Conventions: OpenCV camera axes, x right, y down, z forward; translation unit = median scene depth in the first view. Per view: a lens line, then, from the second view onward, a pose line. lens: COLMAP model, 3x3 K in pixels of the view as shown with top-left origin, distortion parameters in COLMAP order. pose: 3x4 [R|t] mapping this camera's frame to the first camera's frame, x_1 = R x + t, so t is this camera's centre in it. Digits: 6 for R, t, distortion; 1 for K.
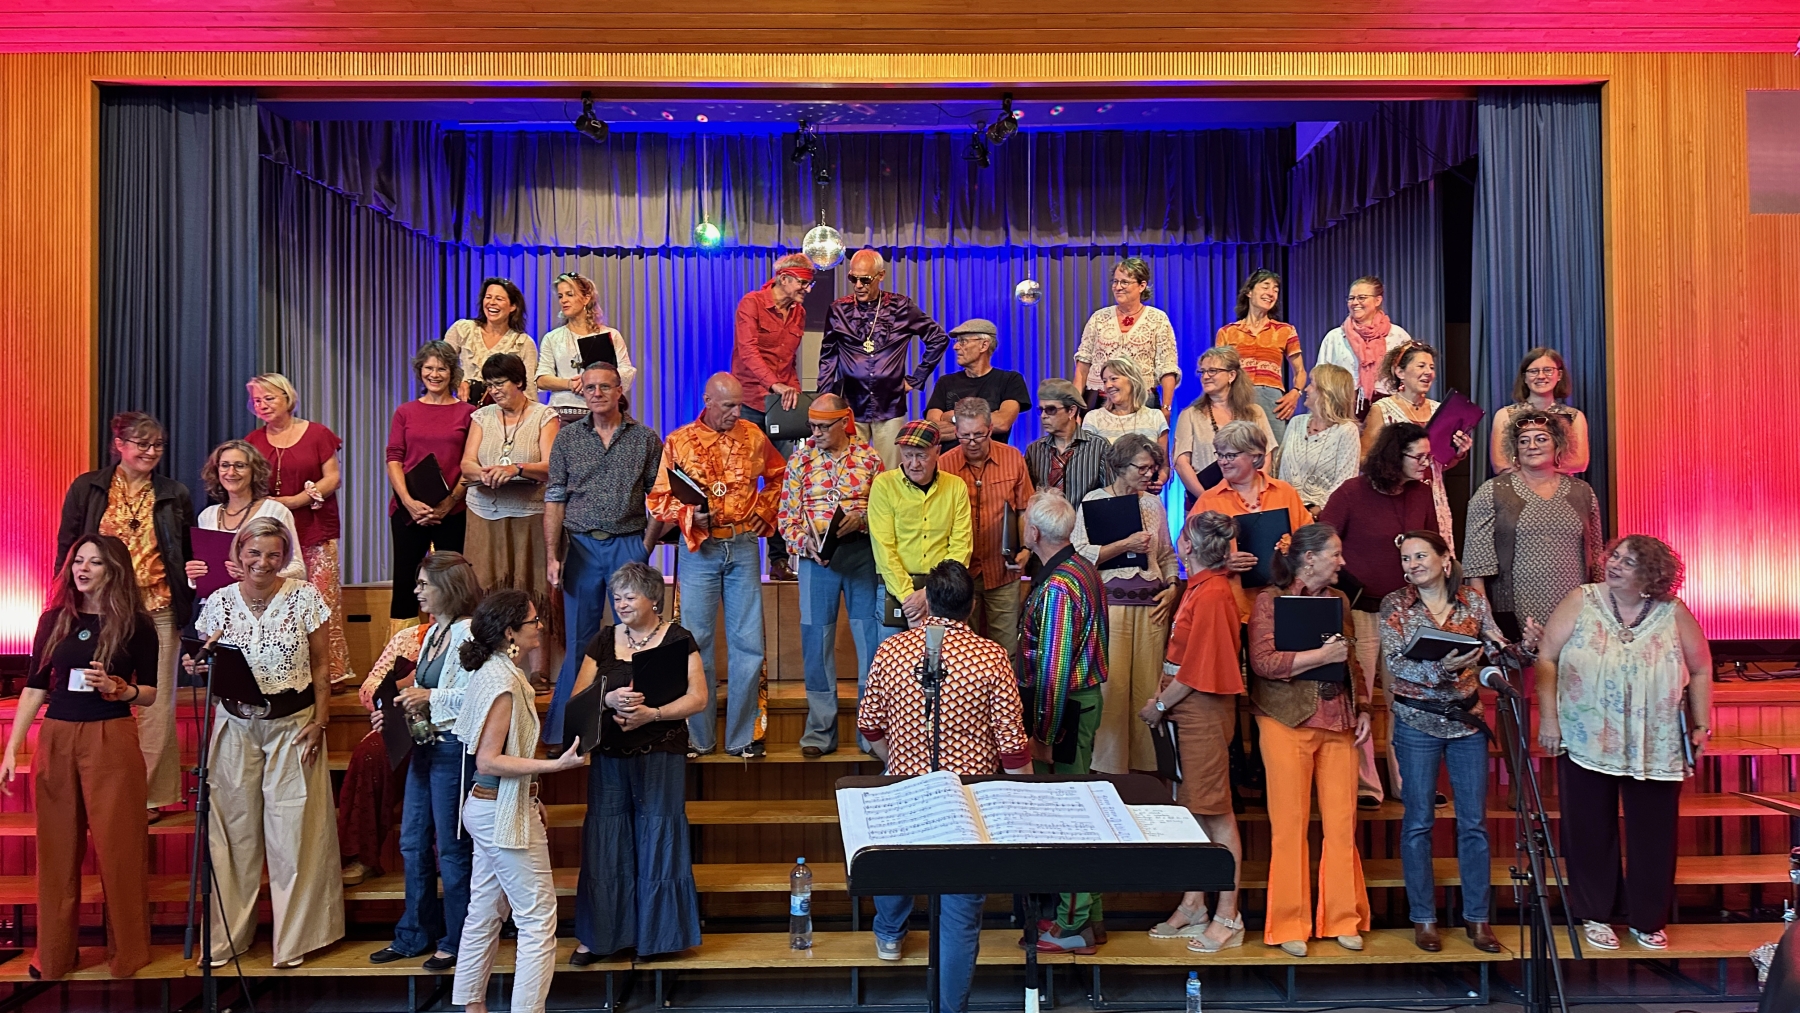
lens RADIAL K [[1291.1, 0, 900.0], [0, 1291.1, 506.5], [0, 0, 1]] dist [0.112845, -0.055902]
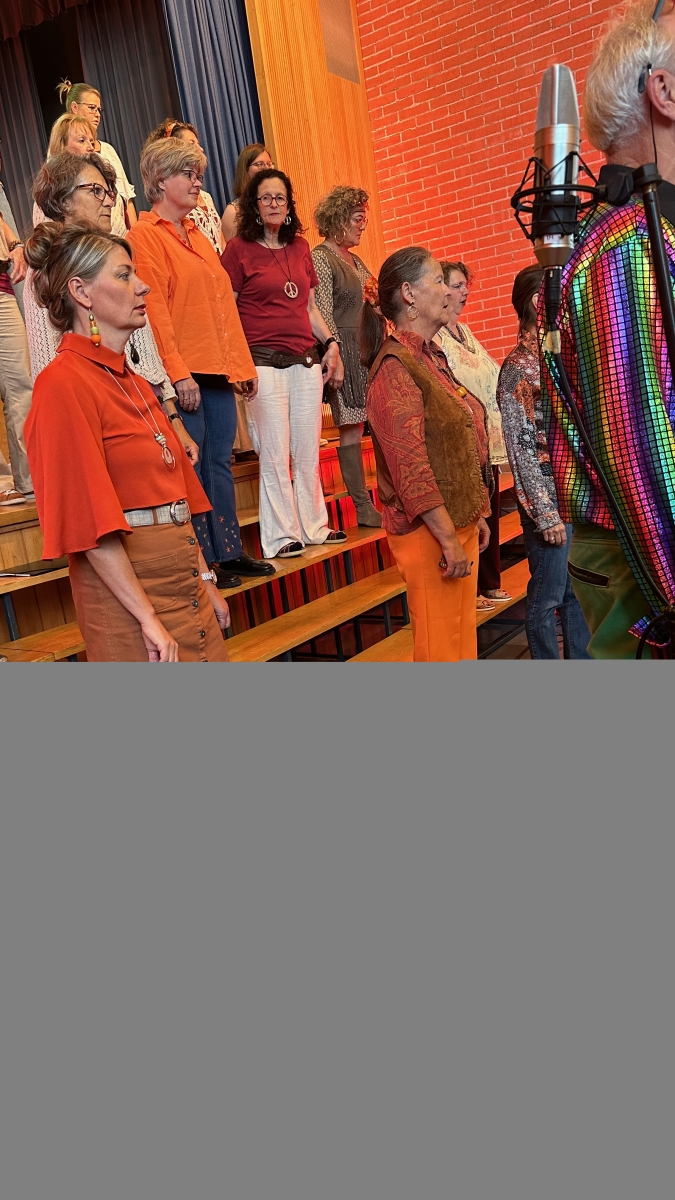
lens RADIAL K [[873.3, 0, 337.5], [0, 873.3, 600.0], [0, 0, 1]] dist [0.010101, 0.003087]
pose [[0.584999, -0.240502, 0.774555, -0.140704], [0.118166, 0.970105, 0.211973, 0.098199], [-0.802379, -0.032478, 0.595930, 0.456442]]
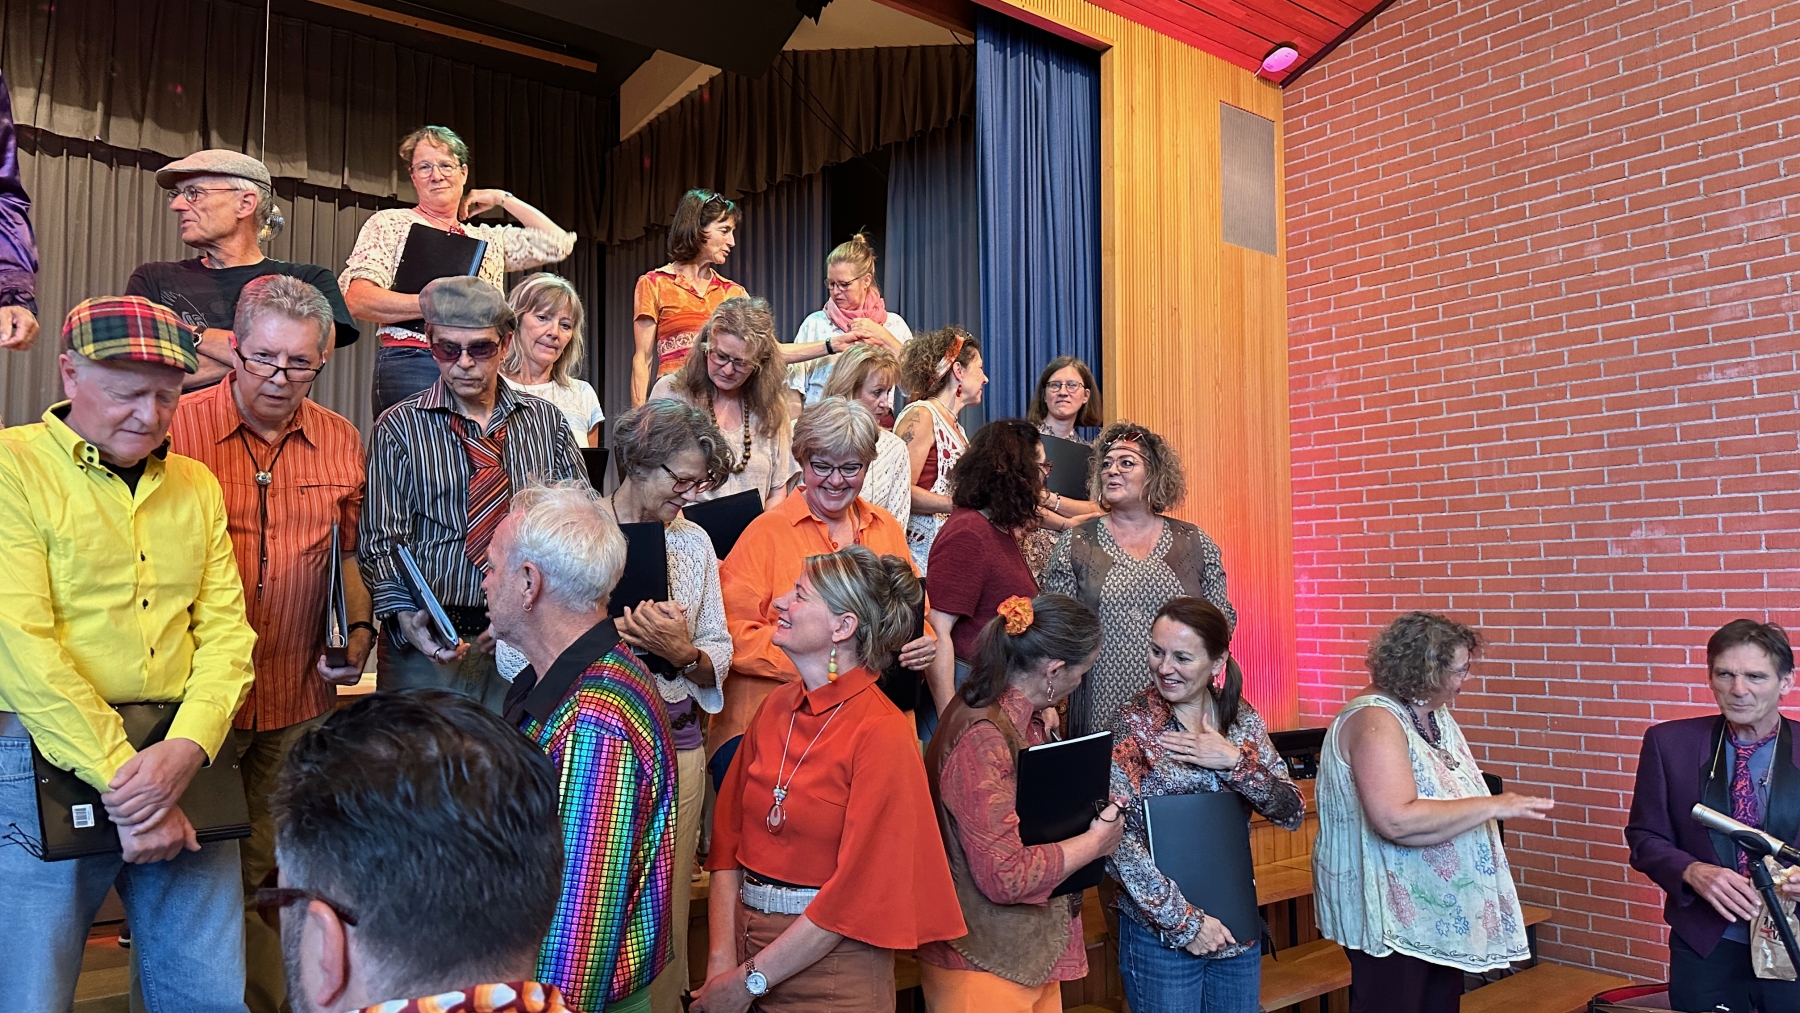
lens RADIAL K [[1302.9, 0, 900.0], [0, 1302.9, 506.5], [0, 0, 1]] dist [0.051477, -0.053992]
pose [[0.802395, 0.052992, 0.594435, -0.030705], [-0.013137, 0.997377, -0.071179, 0.016728], [-0.596648, 0.049304, 0.800987, 0.440672]]
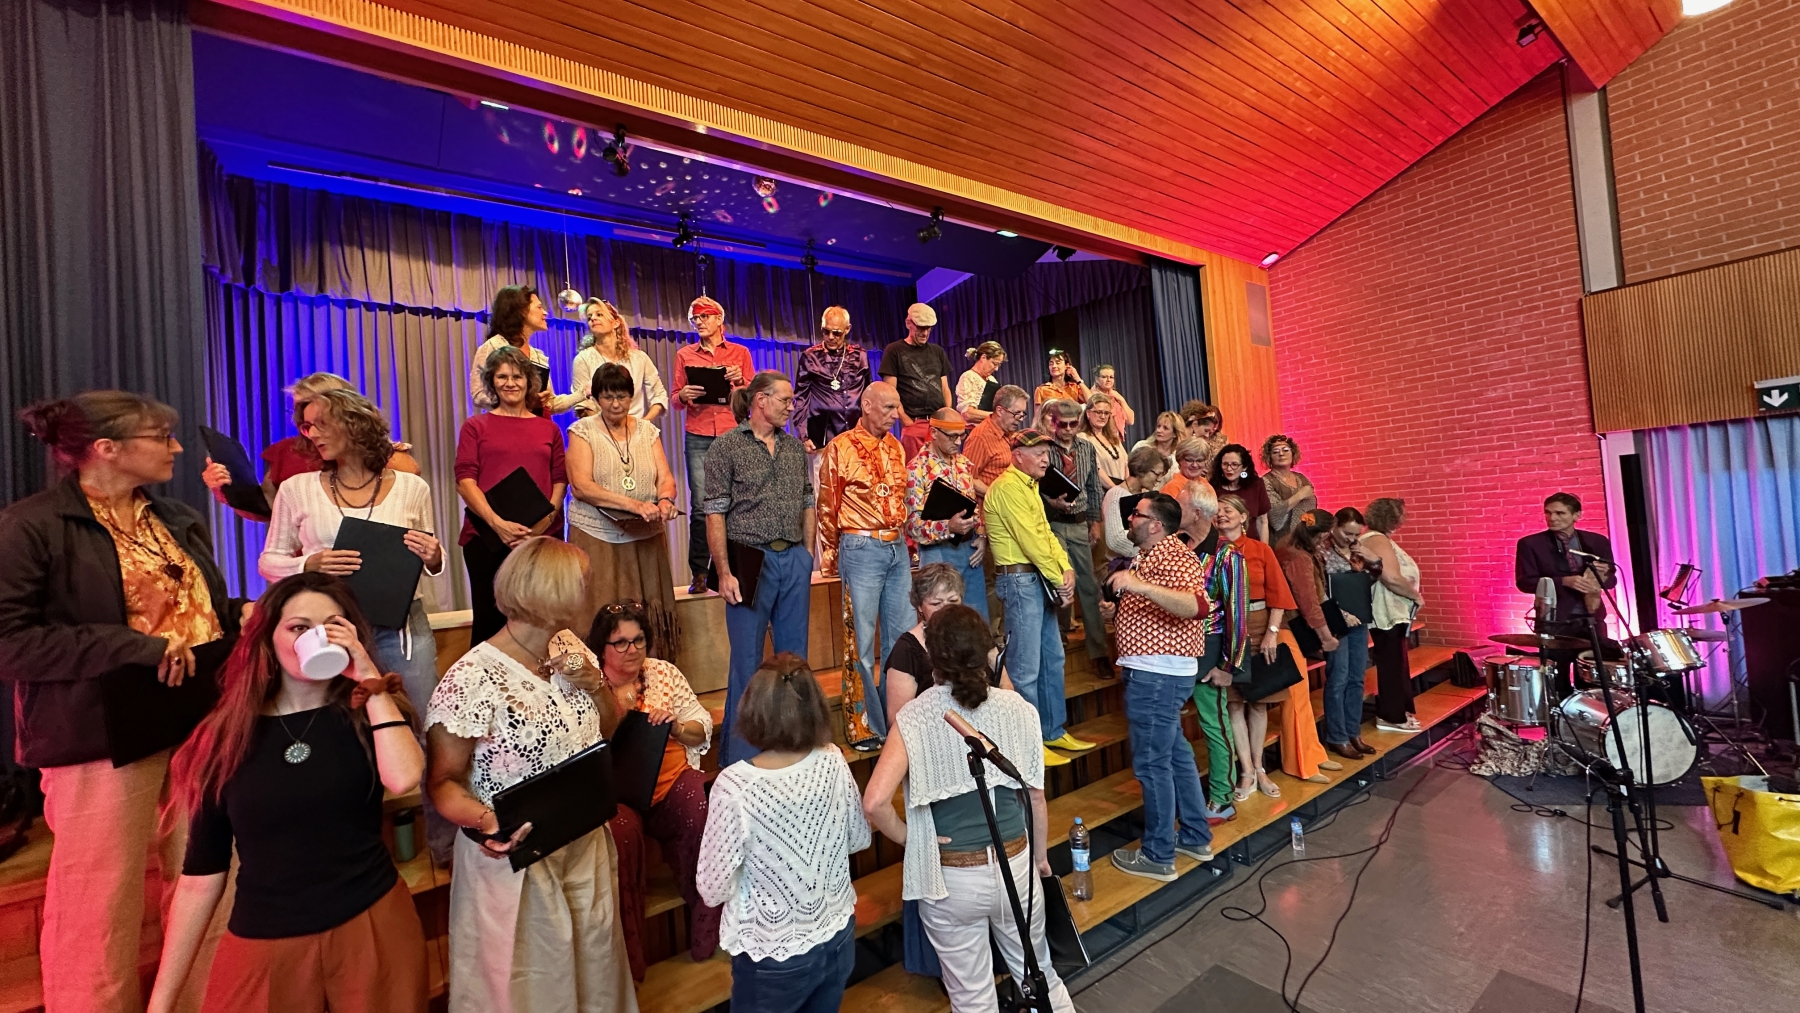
lens RADIAL K [[730.1, 0, 900.0], [0, 730.1, 506.5], [0, 0, 1]] dist [0.000824, 0.000150]
pose [[0.819784, -0.037738, 0.571428, -0.396039], [0.059000, 0.998082, -0.018728, 0.008034], [-0.569625, 0.049068, 0.820439, 0.419080]]
